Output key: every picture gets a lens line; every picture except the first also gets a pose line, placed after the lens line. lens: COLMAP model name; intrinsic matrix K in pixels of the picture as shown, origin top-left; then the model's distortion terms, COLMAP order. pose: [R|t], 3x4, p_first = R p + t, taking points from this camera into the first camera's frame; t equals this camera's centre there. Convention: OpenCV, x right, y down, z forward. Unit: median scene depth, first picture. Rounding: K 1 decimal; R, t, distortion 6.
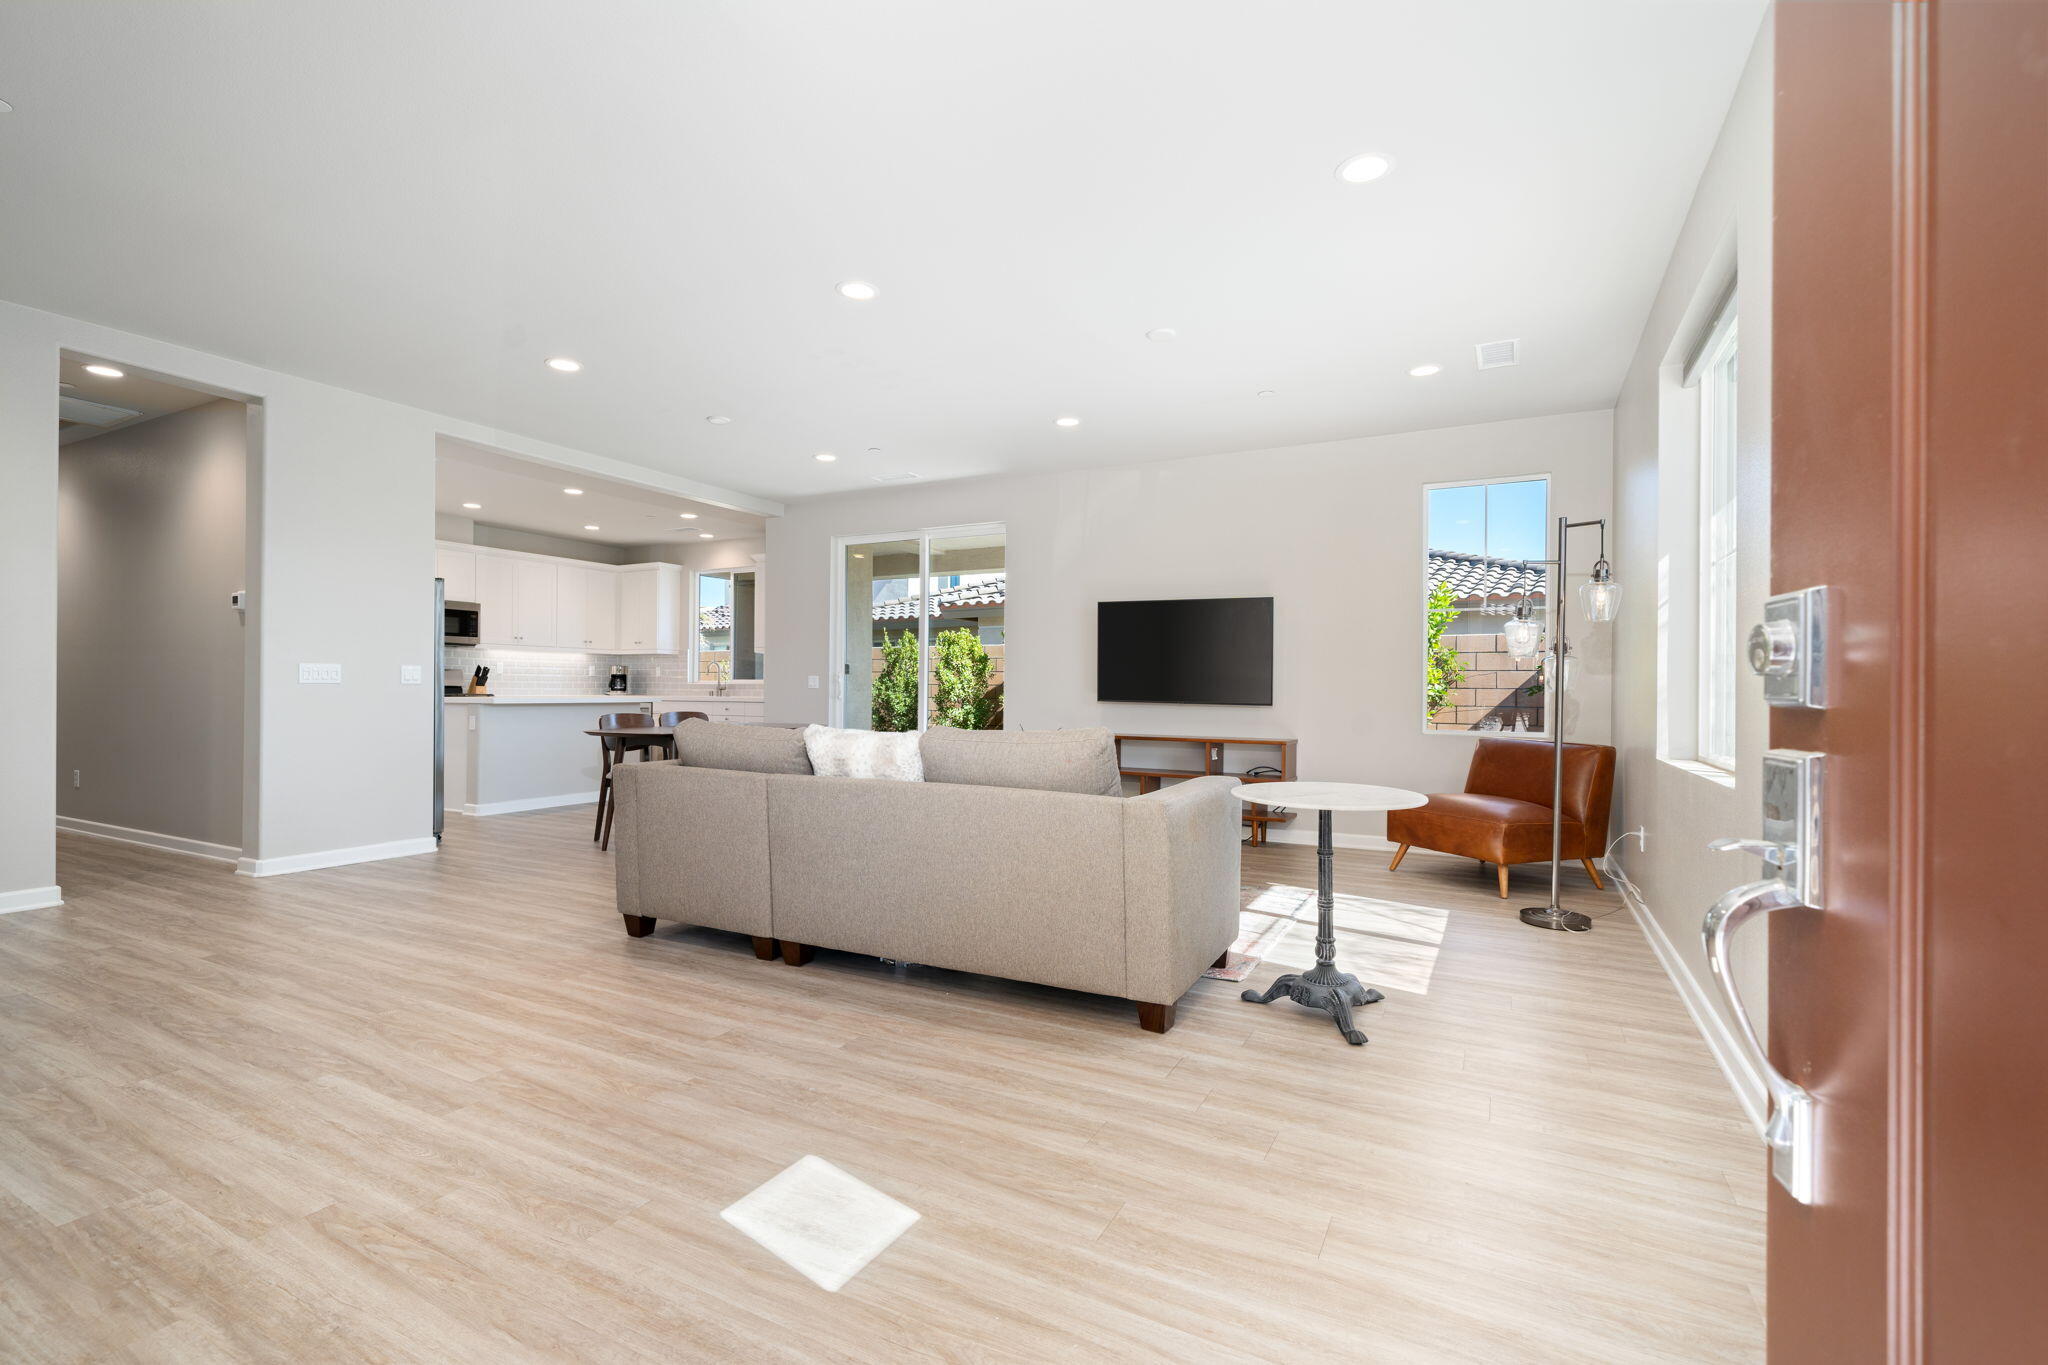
lens RADIAL K [[920.8, 0, 1026.1], [0, 920.8, 691.1], [0, 0, 1]] dist [0.001261, 0.000580]
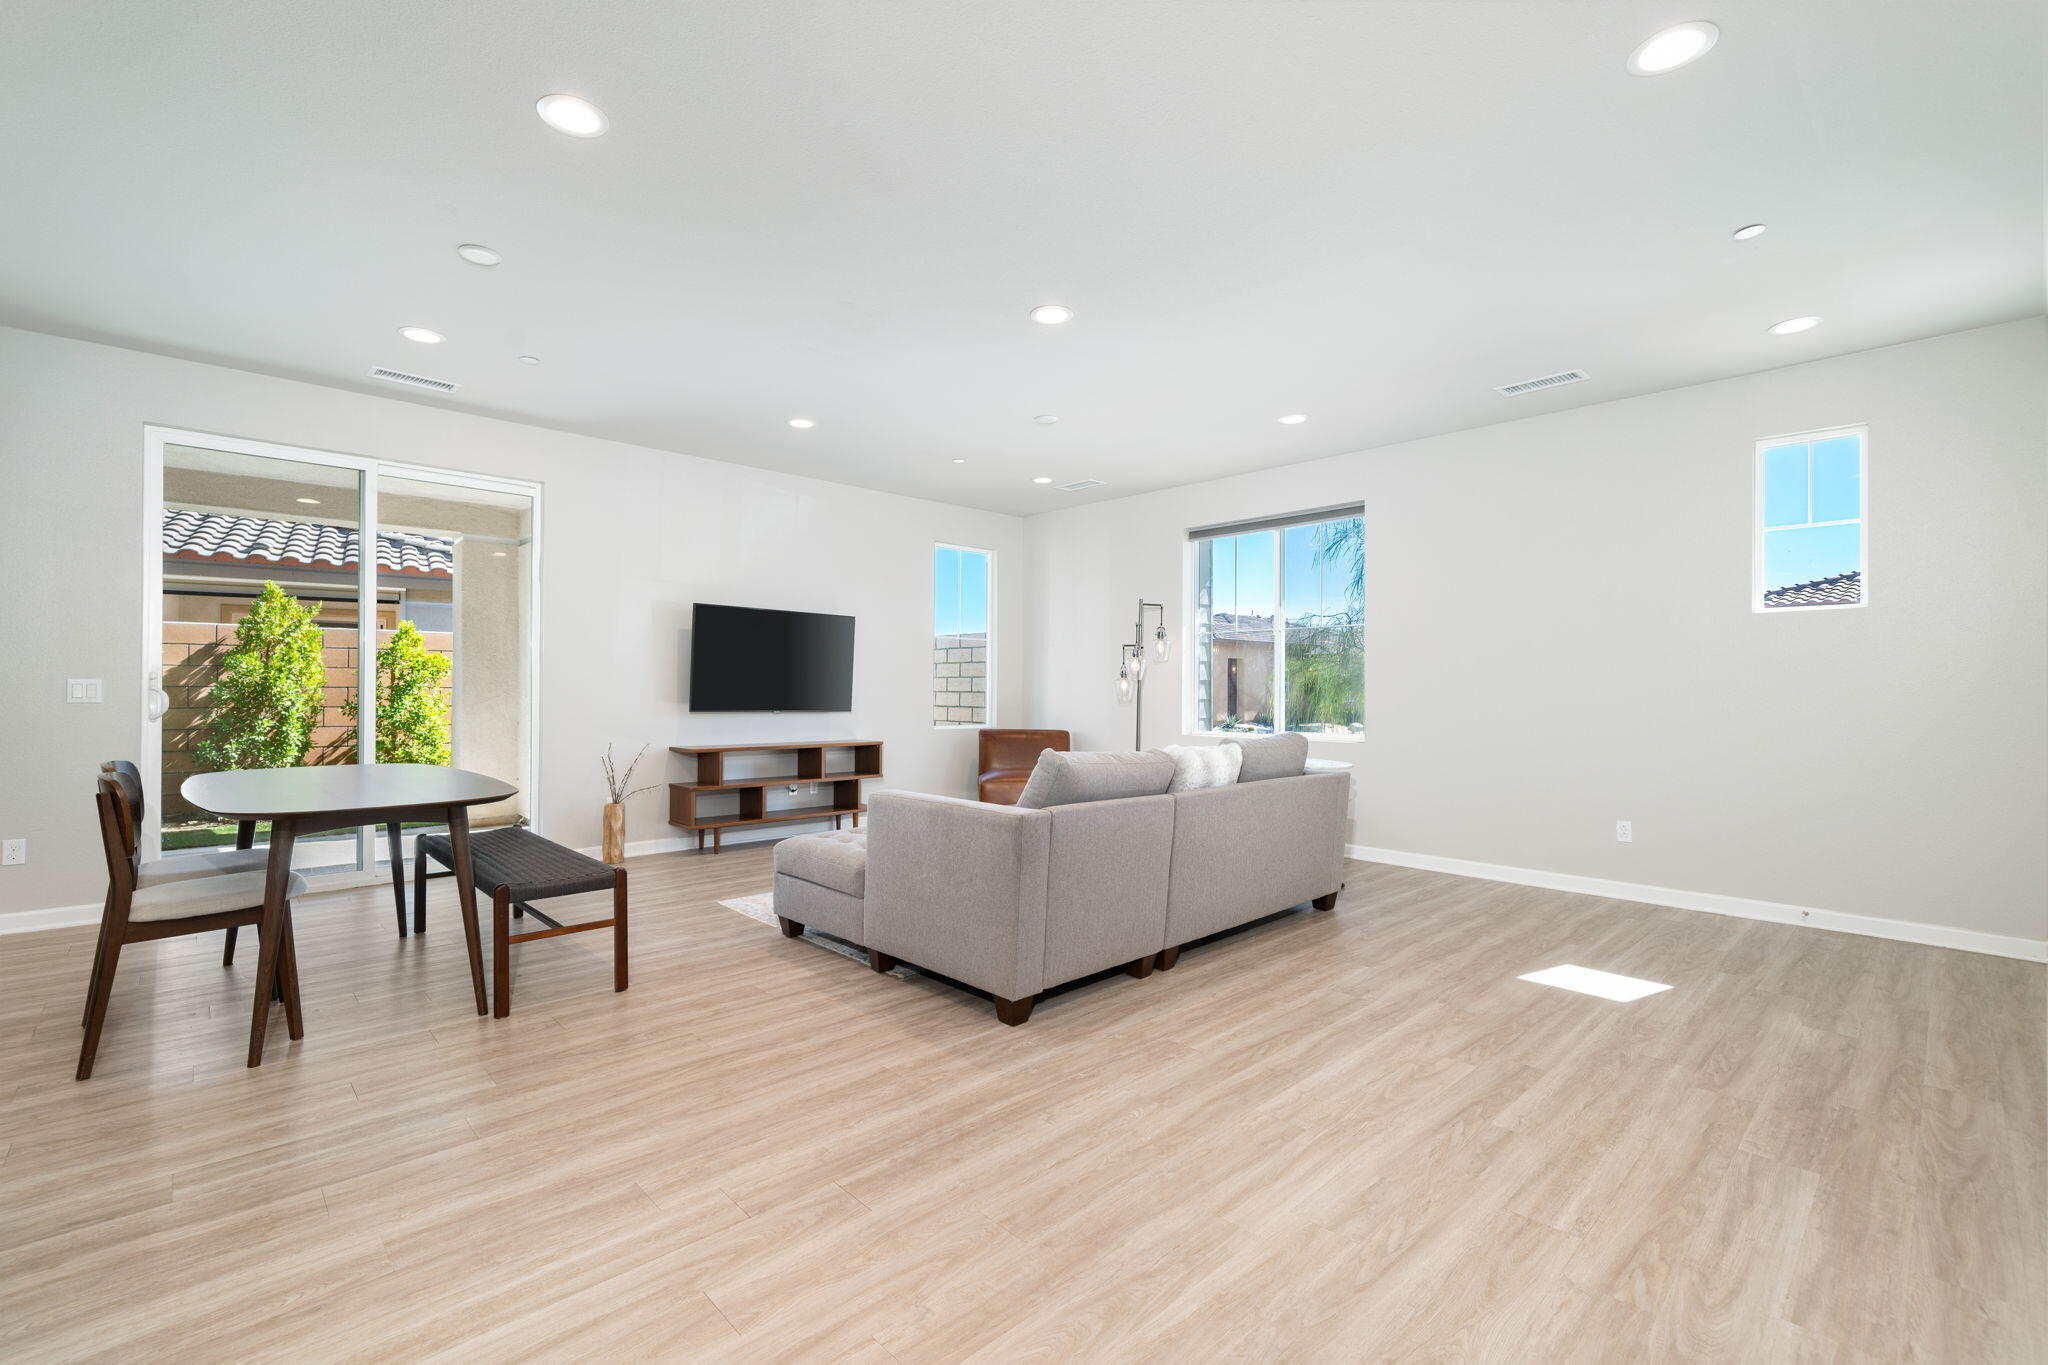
lens RADIAL K [[871.3, 0, 1024.0], [0, 871.3, 682.5], [0, 0, 1]] dist [0.000764, -0.000222]
pose [[0.320203, 0.003942, 0.947341, -1.098786], [-0.003593, 0.999989, -0.002947, -0.028746], [-0.947342, -0.002460, 0.320213, 0.721354]]
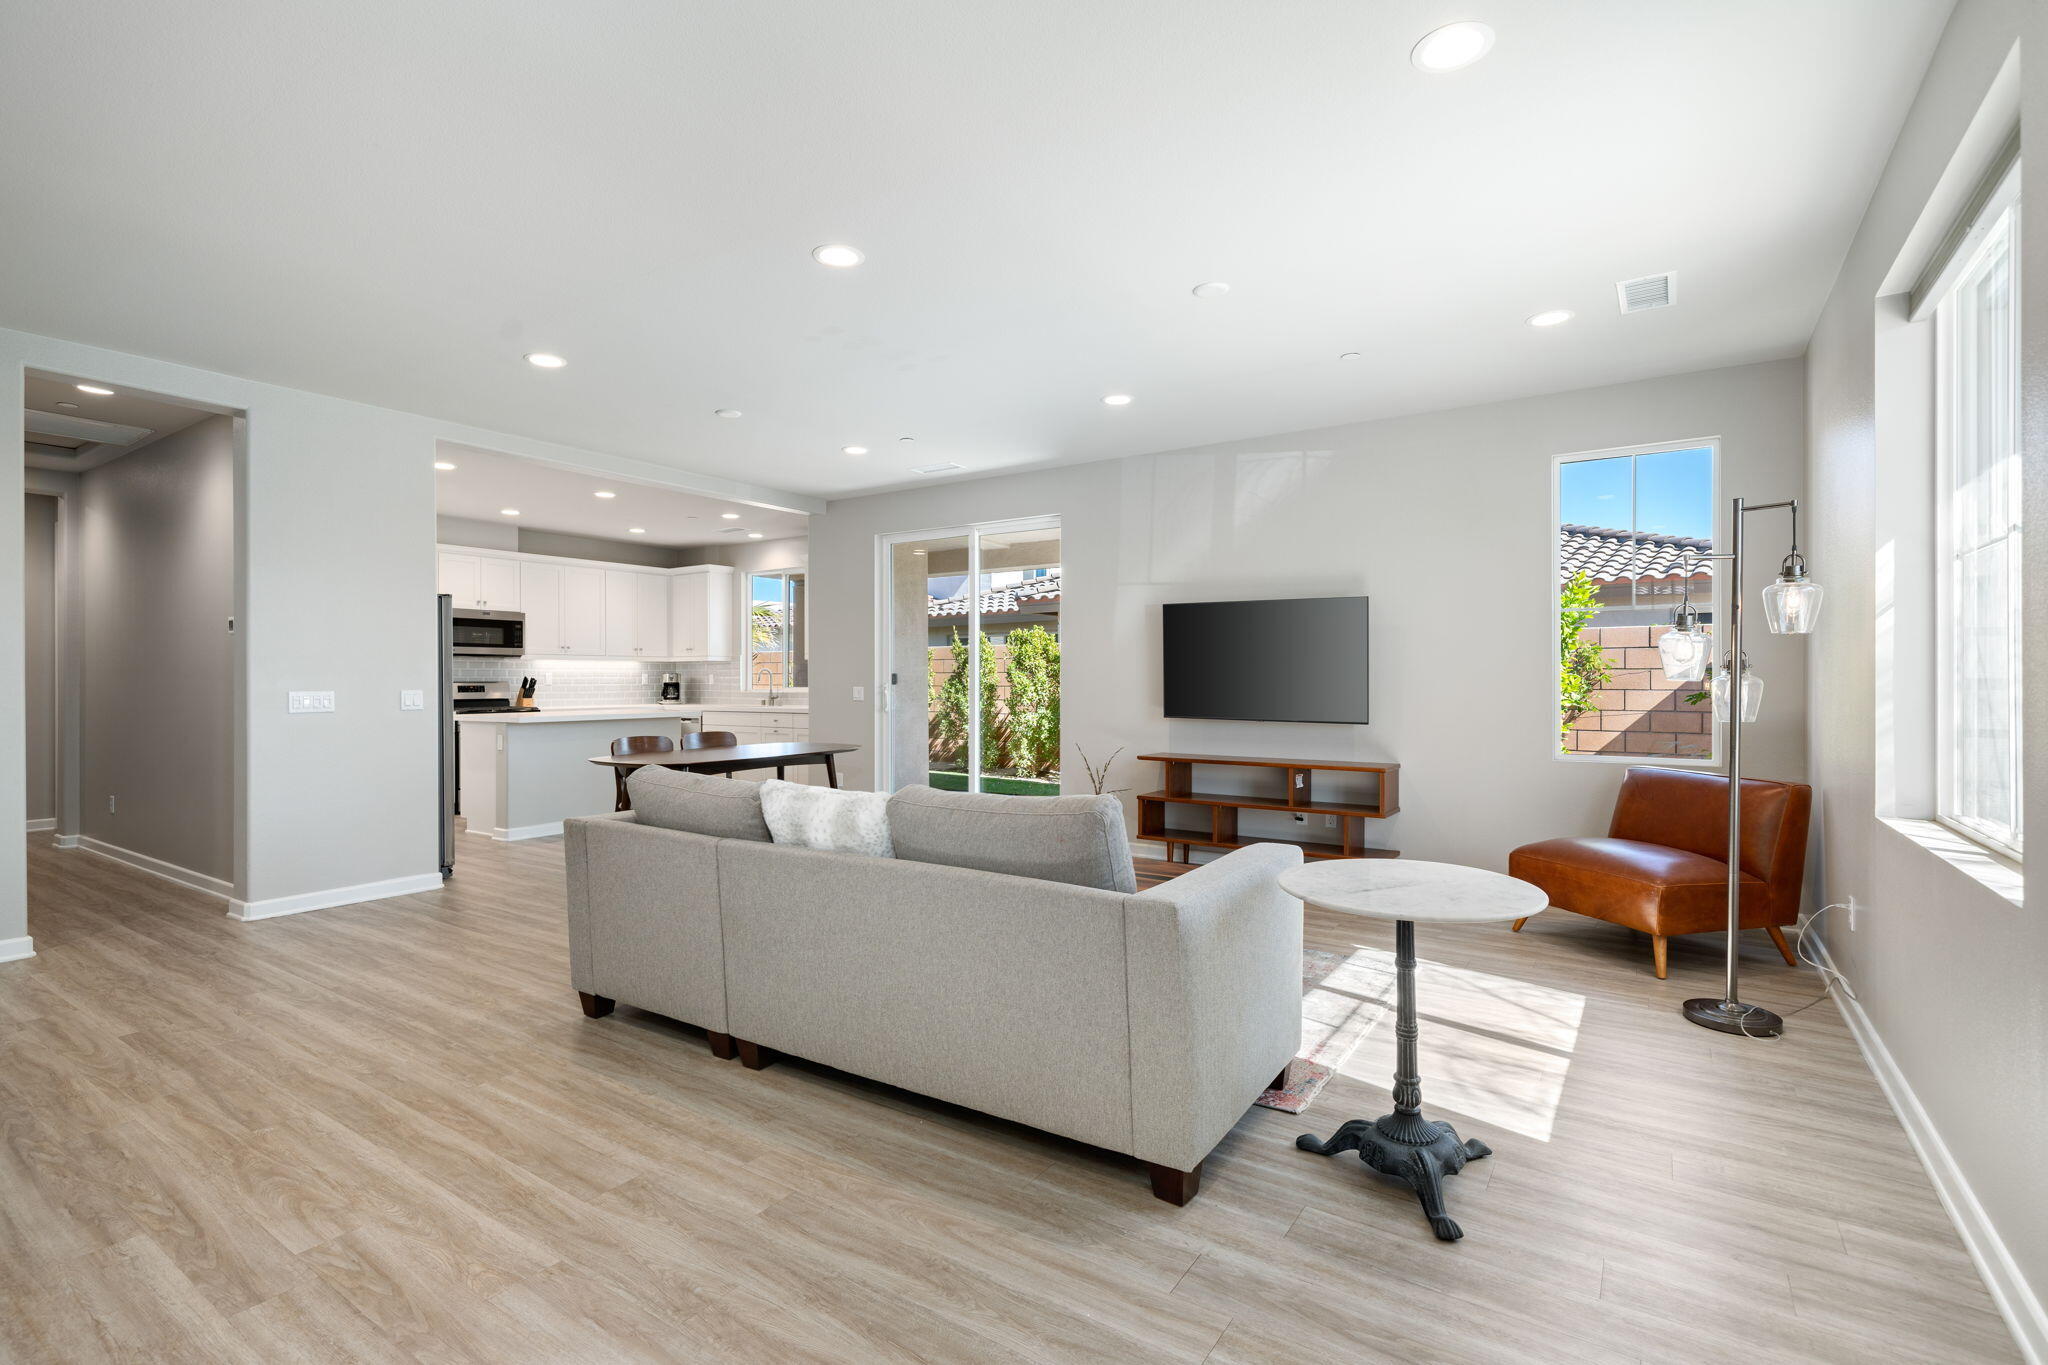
lens RADIAL K [[956.4, 0, 1024.0], [0, 956.4, 682.5], [0, 0, 1]] dist [0.001869, 0.000079]
pose [[0.994069, -0.009474, -0.108342, 0.076993], [0.009708, 0.999952, 0.001639, -0.043447], [0.108321, -0.002681, 0.994112, 0.144163]]
